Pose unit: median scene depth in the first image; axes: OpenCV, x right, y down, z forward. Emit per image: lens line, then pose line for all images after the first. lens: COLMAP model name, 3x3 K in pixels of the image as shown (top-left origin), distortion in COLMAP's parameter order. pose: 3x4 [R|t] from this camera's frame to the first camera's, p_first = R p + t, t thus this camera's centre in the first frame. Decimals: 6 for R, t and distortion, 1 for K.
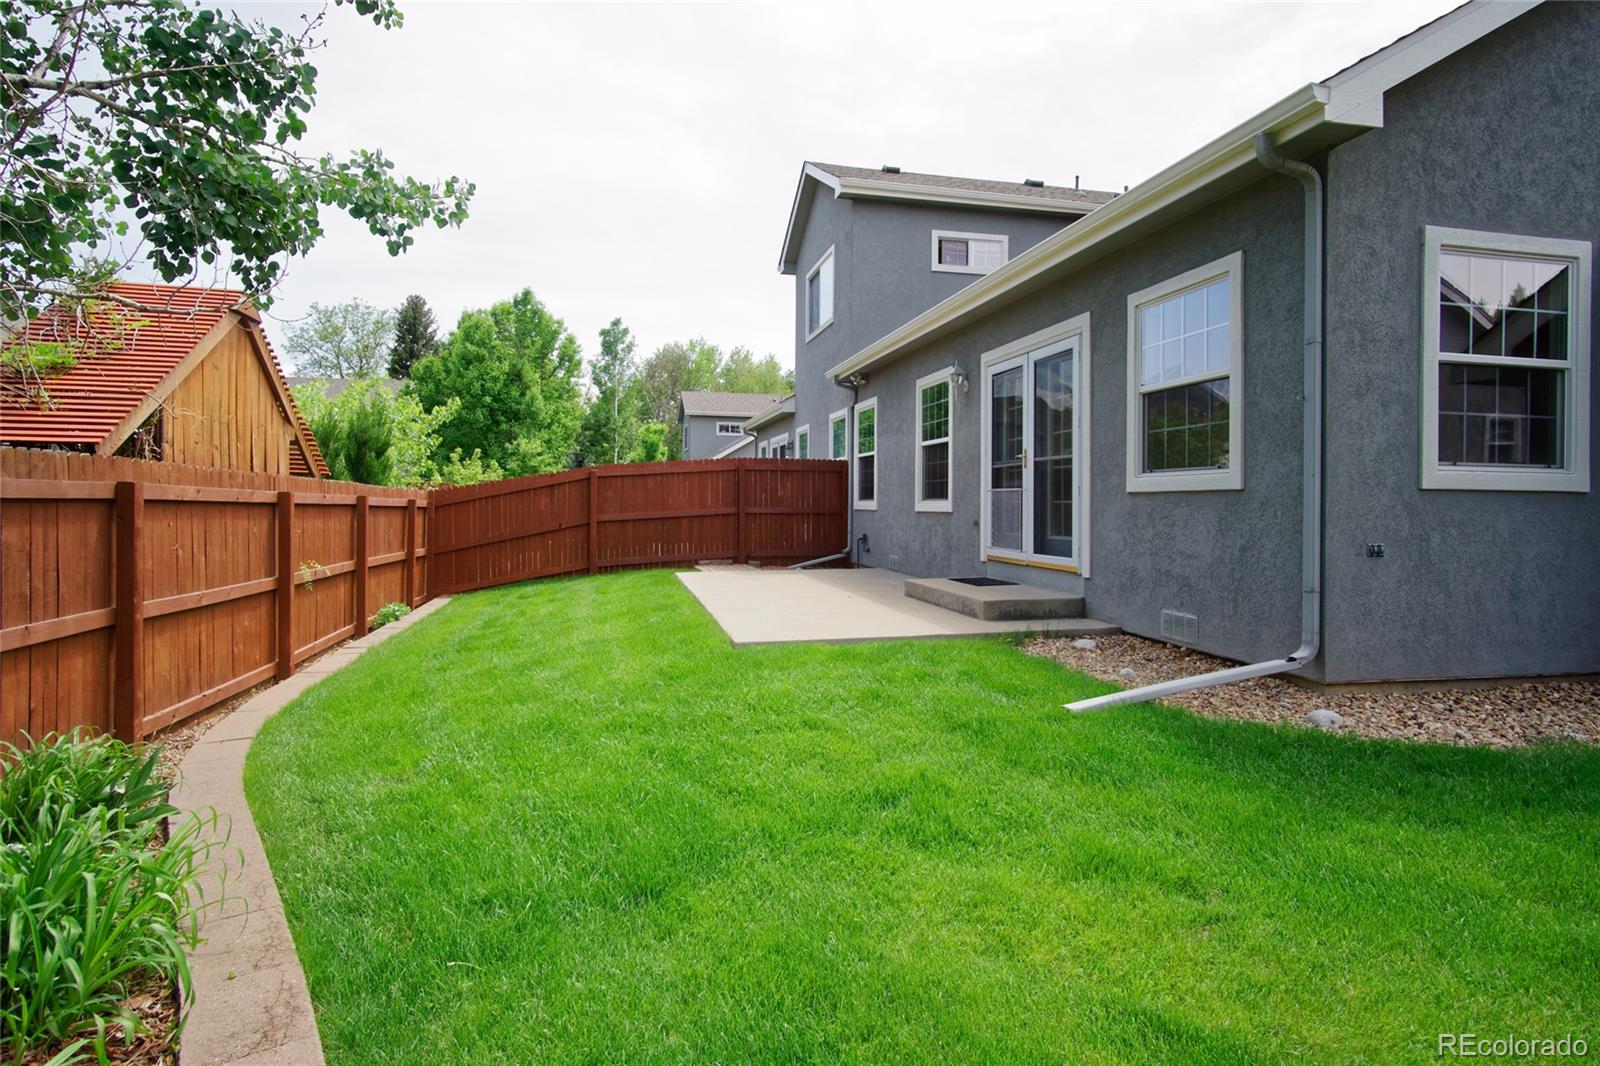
lens RADIAL K [[870.5, 0, 805.4], [0, 870.5, 497.6], [0, 0, 1]] dist [-0.000970, 0.001010]
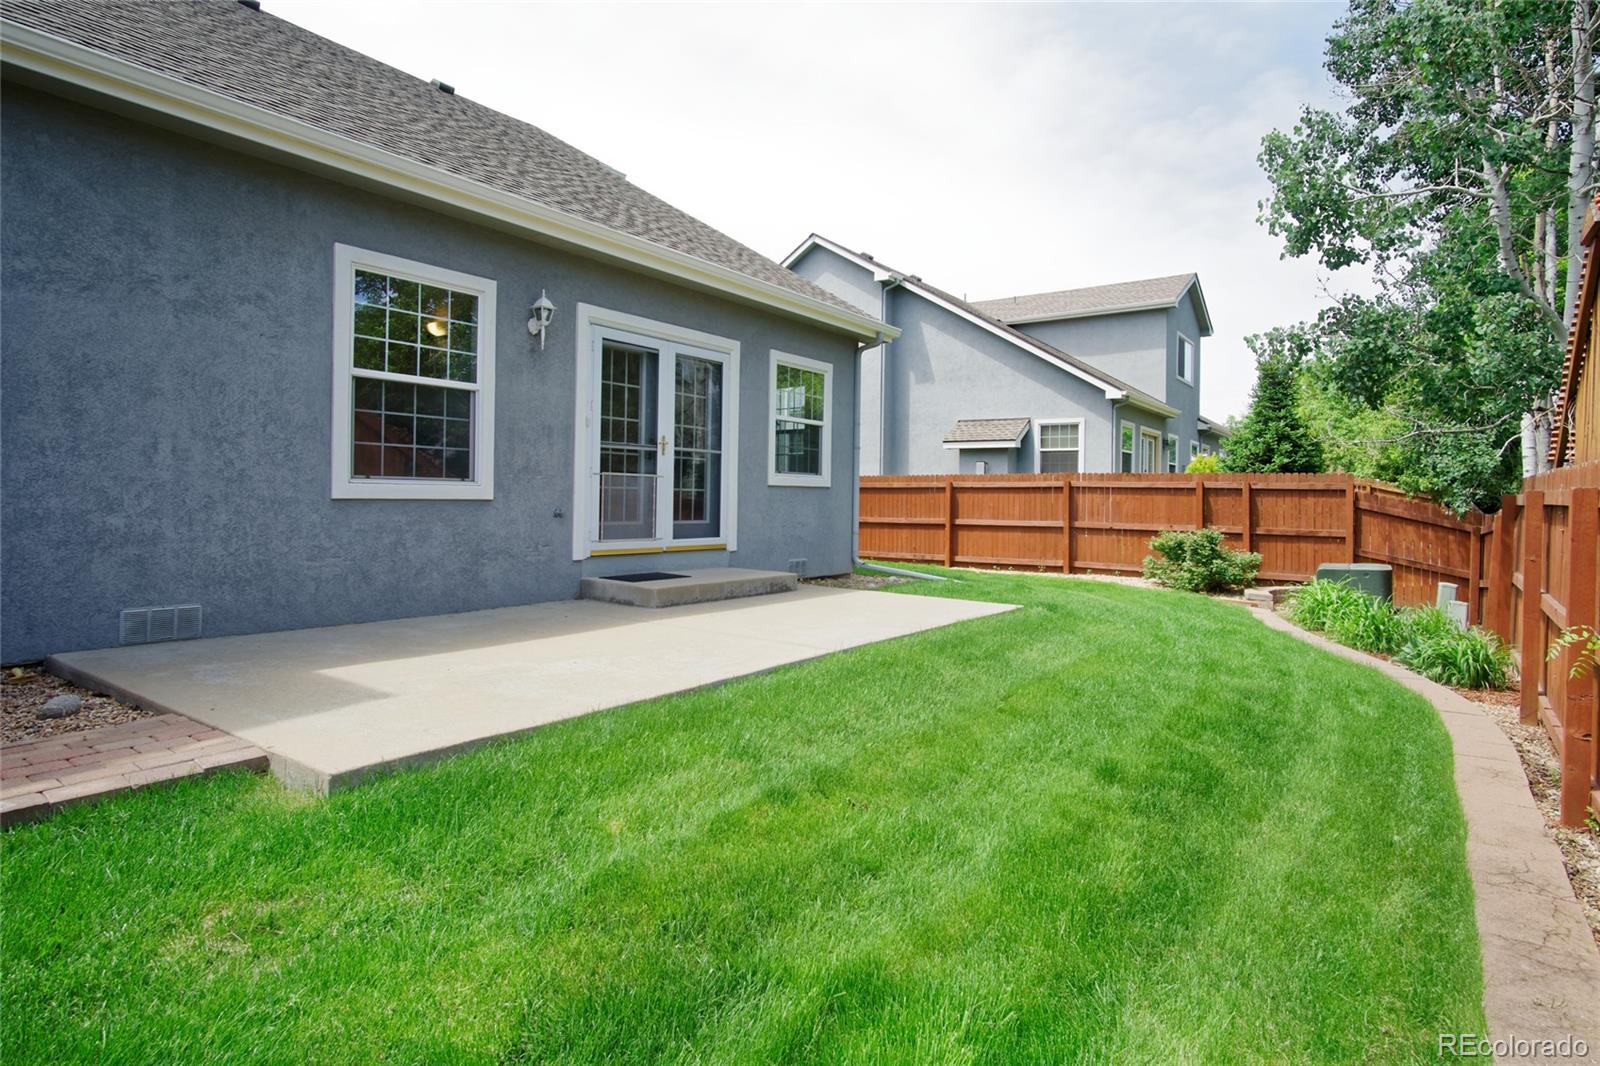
lens RADIAL K [[848.7, 0, 803.2], [0, 848.7, 501.1], [0, 0, 1]] dist [-0.004155, -0.000412]
pose [[-0.663096, -0.020717, 0.748248, -0.615774], [-0.025877, 0.999654, 0.004746, 0.010496], [-0.748087, -0.016215, -0.663402, 1.611725]]
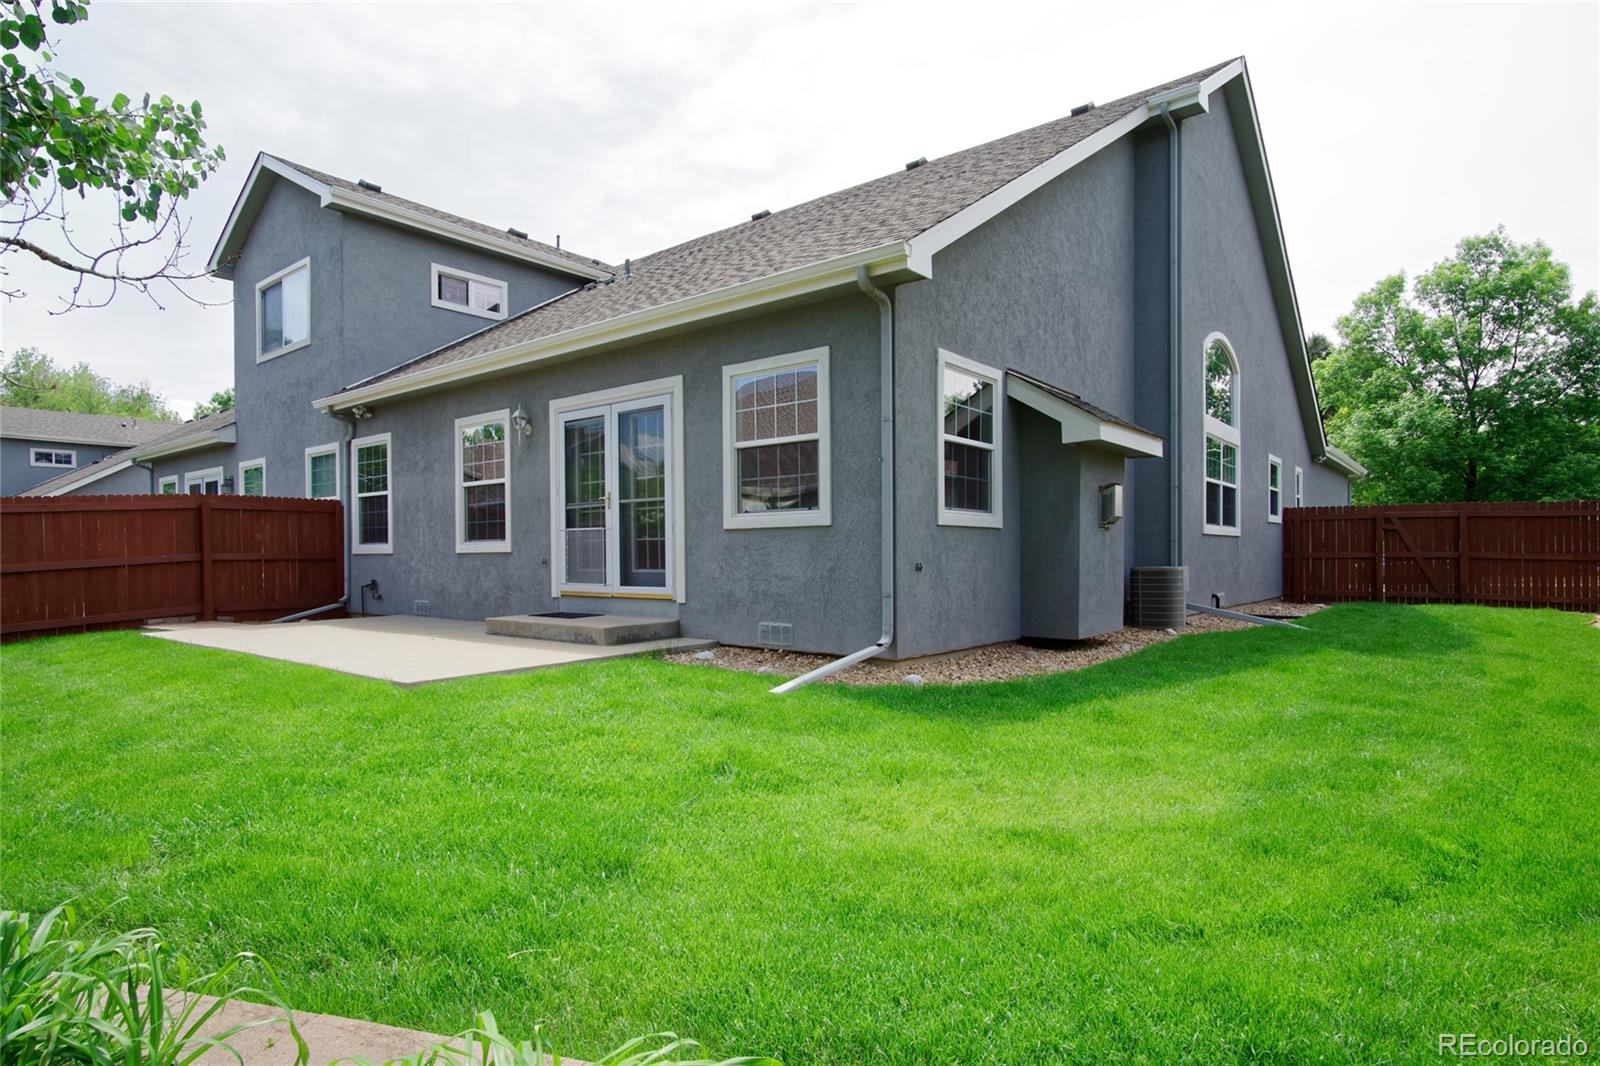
lens RADIAL K [[869.7, 0, 800.2], [0, 869.7, 557.6], [0, 0, 1]] dist [-0.003778, -0.000314]
pose [[0.784101, -0.015405, 0.620443, -0.255094], [0.008309, 0.999863, 0.014325, 0.014481], [-0.620578, -0.006077, 0.784121, -0.013189]]
